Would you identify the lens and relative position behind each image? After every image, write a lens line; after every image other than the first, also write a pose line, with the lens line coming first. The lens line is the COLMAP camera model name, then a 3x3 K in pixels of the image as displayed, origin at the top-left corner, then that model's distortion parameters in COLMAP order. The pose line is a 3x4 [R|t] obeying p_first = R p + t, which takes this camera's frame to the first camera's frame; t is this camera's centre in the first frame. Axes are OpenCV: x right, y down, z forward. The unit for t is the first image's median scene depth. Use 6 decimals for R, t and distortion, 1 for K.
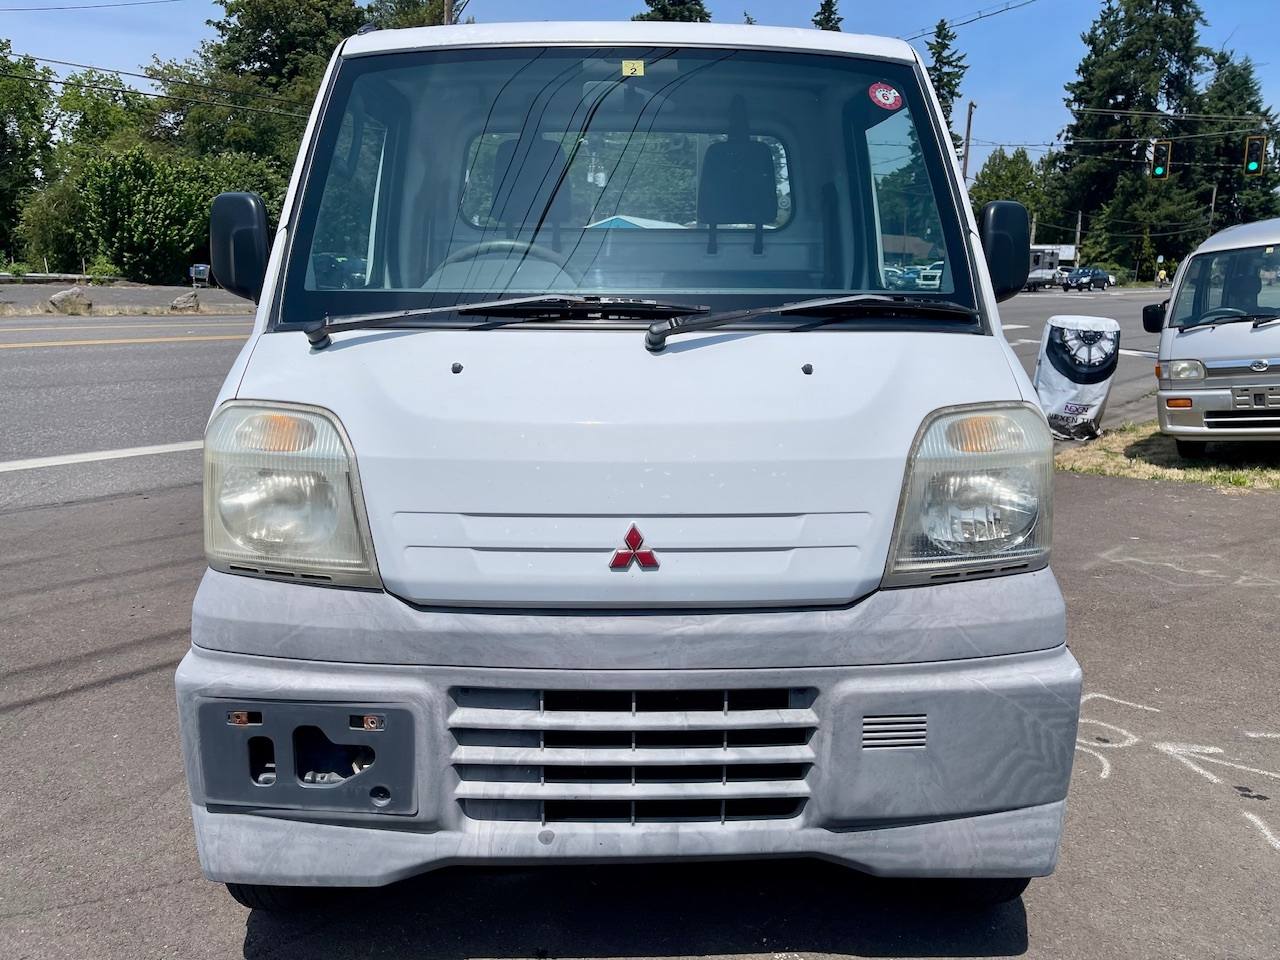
lens RADIAL K [[972.7, 0, 633.7], [0, 972.7, 476.7], [0, 0, 1]] dist [0.066493, -0.090457]
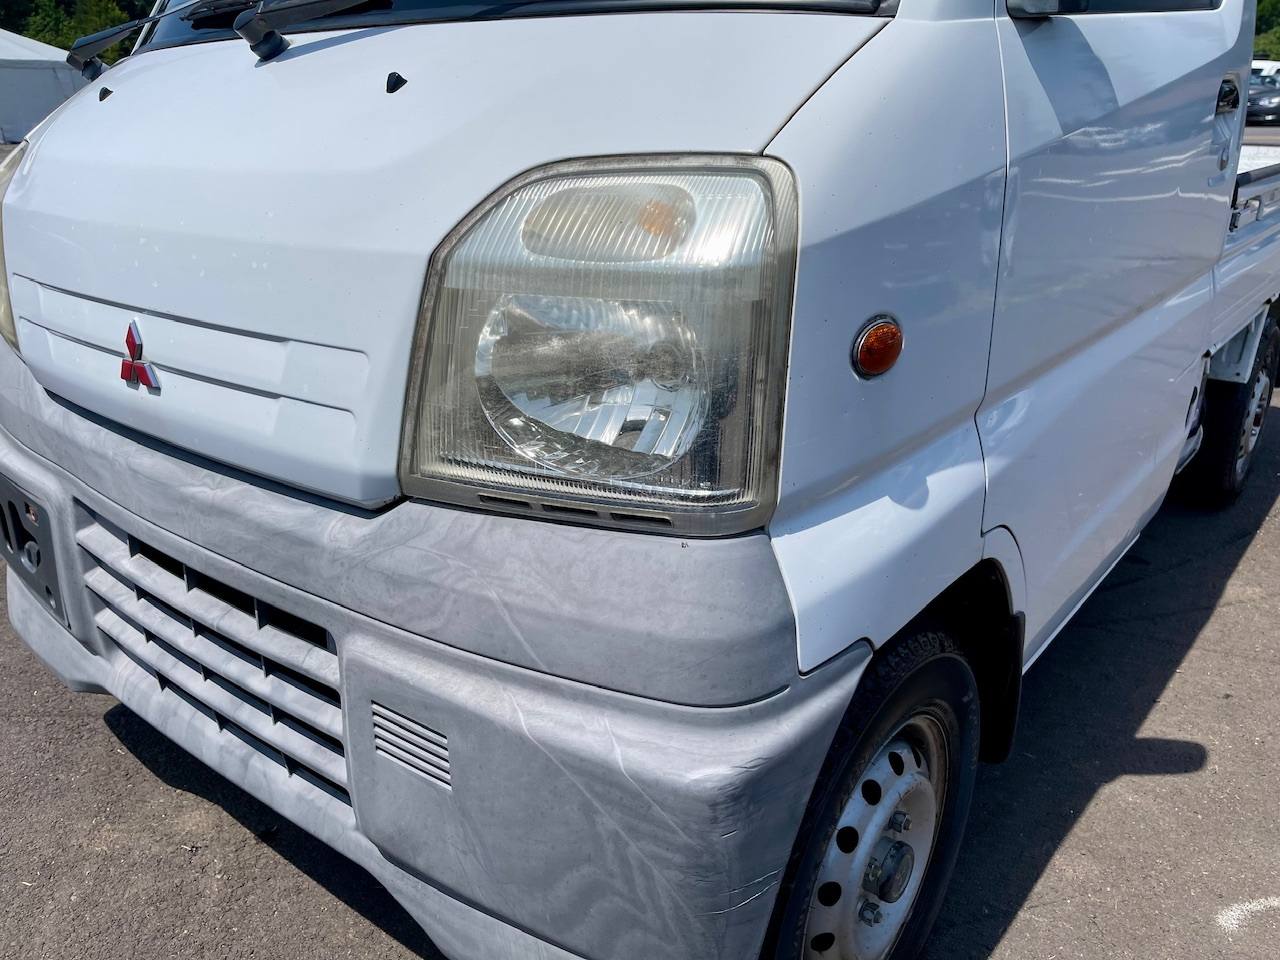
lens RADIAL K [[972.7, 0, 660.2], [0, 972.7, 481.8], [0, 0, 1]] dist [0.066493, -0.090457]
pose [[0.768790, 0.213697, -0.602740, 0.676363], [-0.109718, 0.972616, 0.204890, -0.021804], [0.630019, -0.091386, 0.771184, 0.650356]]
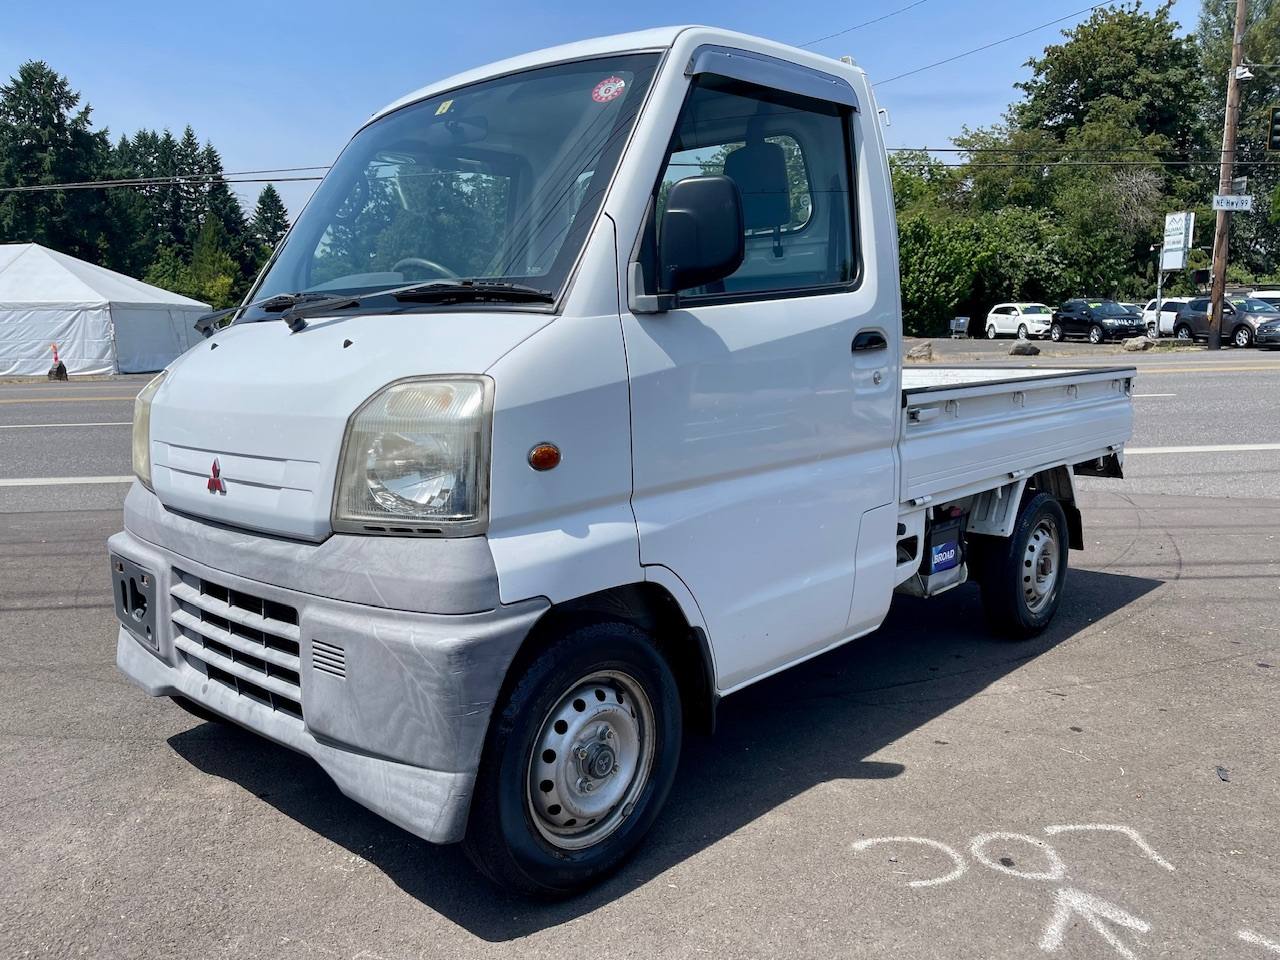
lens RADIAL K [[972.7, 0, 652.6], [0, 972.7, 484.5], [0, 0, 1]] dist [0.066493, -0.090457]
pose [[0.724378, 0.079590, -0.684794, 1.270091], [-0.109797, 0.993954, -0.000621, 0.018441], [0.680604, 0.075638, 0.728737, 0.405223]]
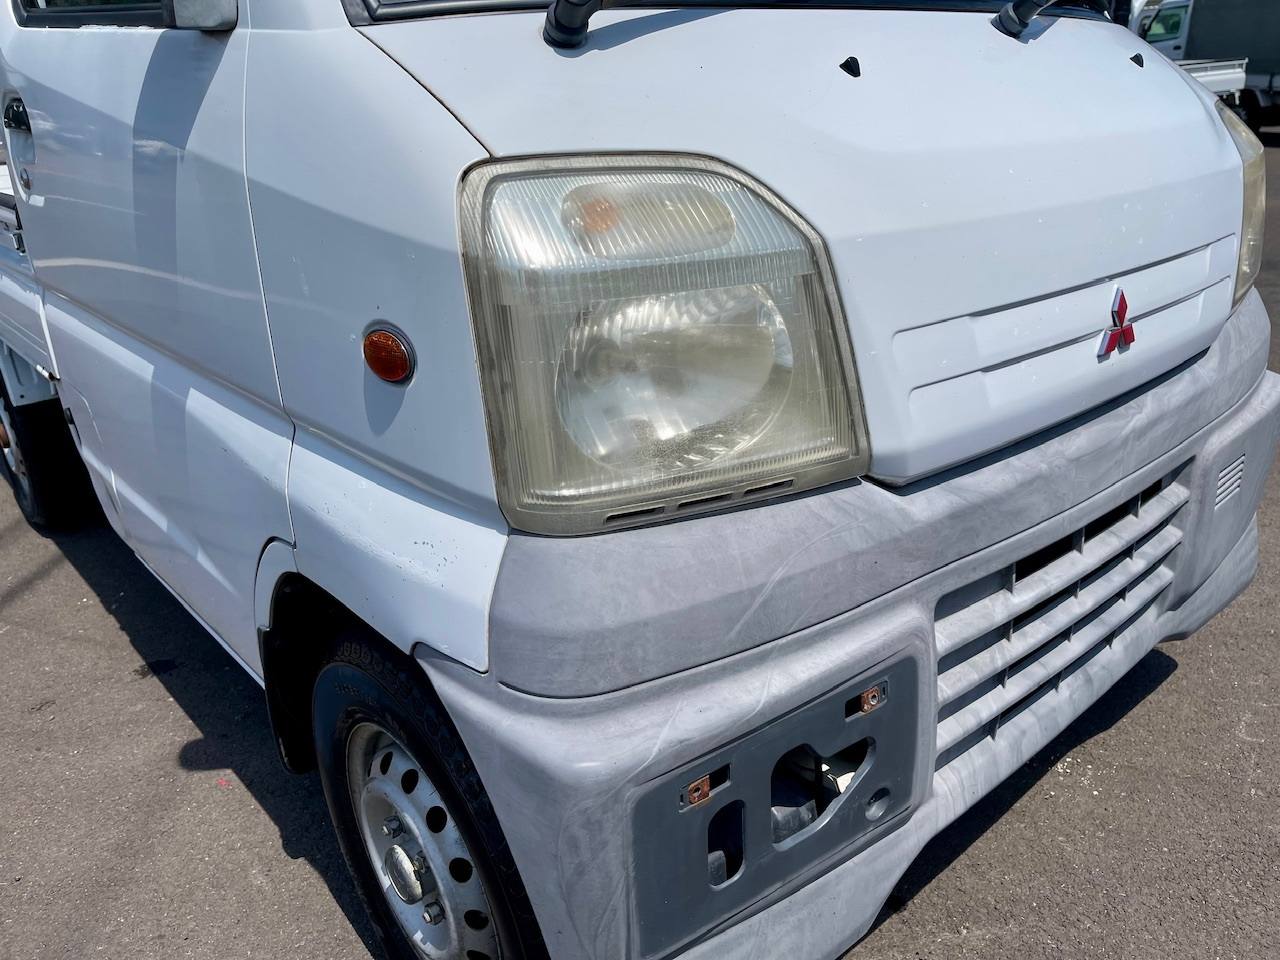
lens RADIAL K [[972.7, 0, 645.6], [0, 972.7, 472.8], [0, 0, 1]] dist [0.066493, -0.090457]
pose [[0.767827, -0.259840, 0.585598, -0.660408], [0.158984, 0.962747, 0.218730, -0.029744], [-0.620617, -0.074846, 0.780533, 0.613269]]
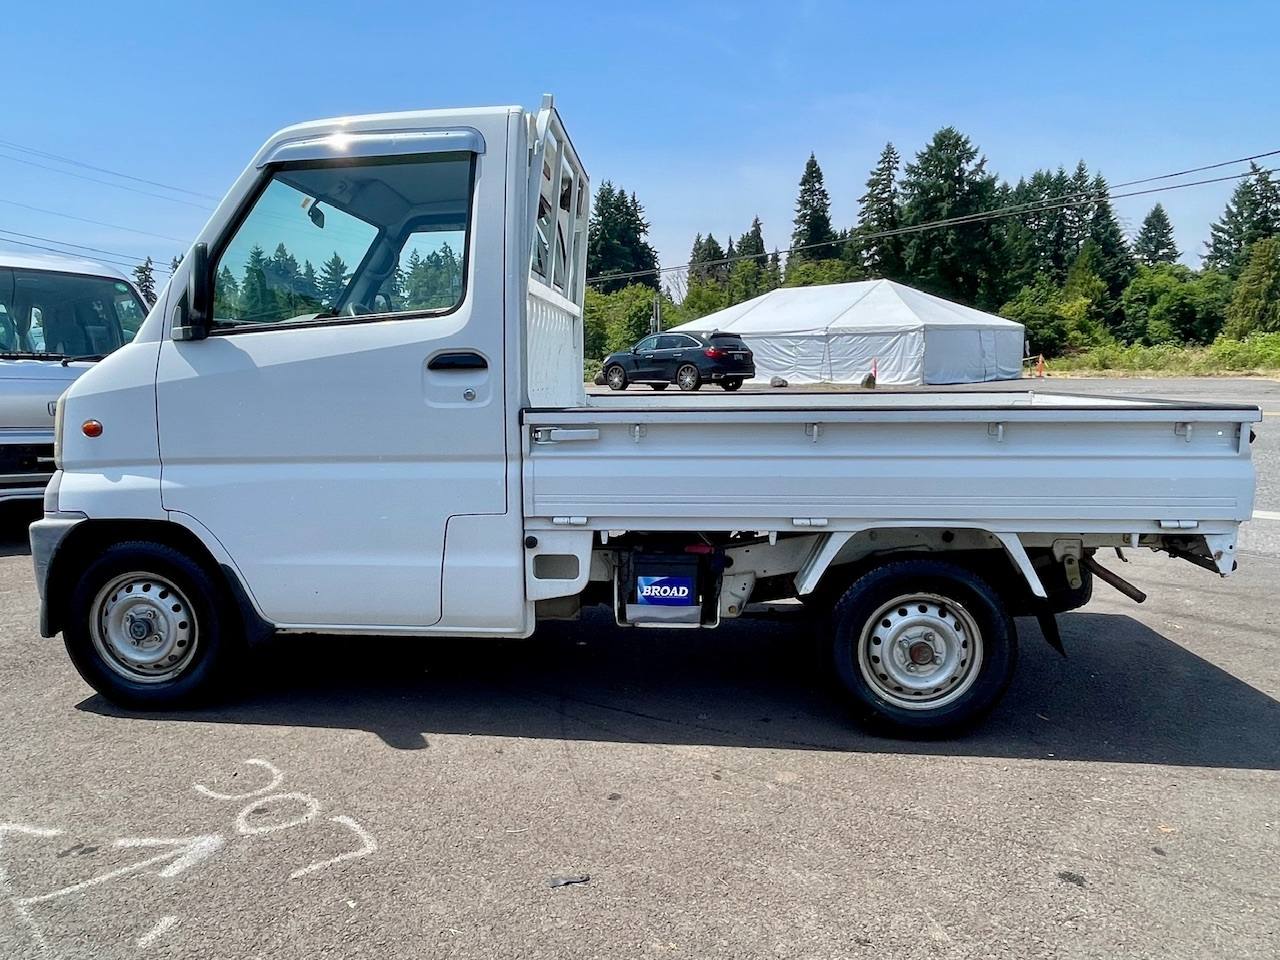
lens RADIAL K [[894.6, 0, 616.0], [0, 894.6, 473.0], [0, 0, 1]] dist [-0.006892, -0.003580]
pose [[-0.081785, 0.110111, -0.990549, 1.973969], [-0.186211, 0.974689, 0.123722, -0.295375], [0.979100, 0.194570, -0.059211, 2.132253]]
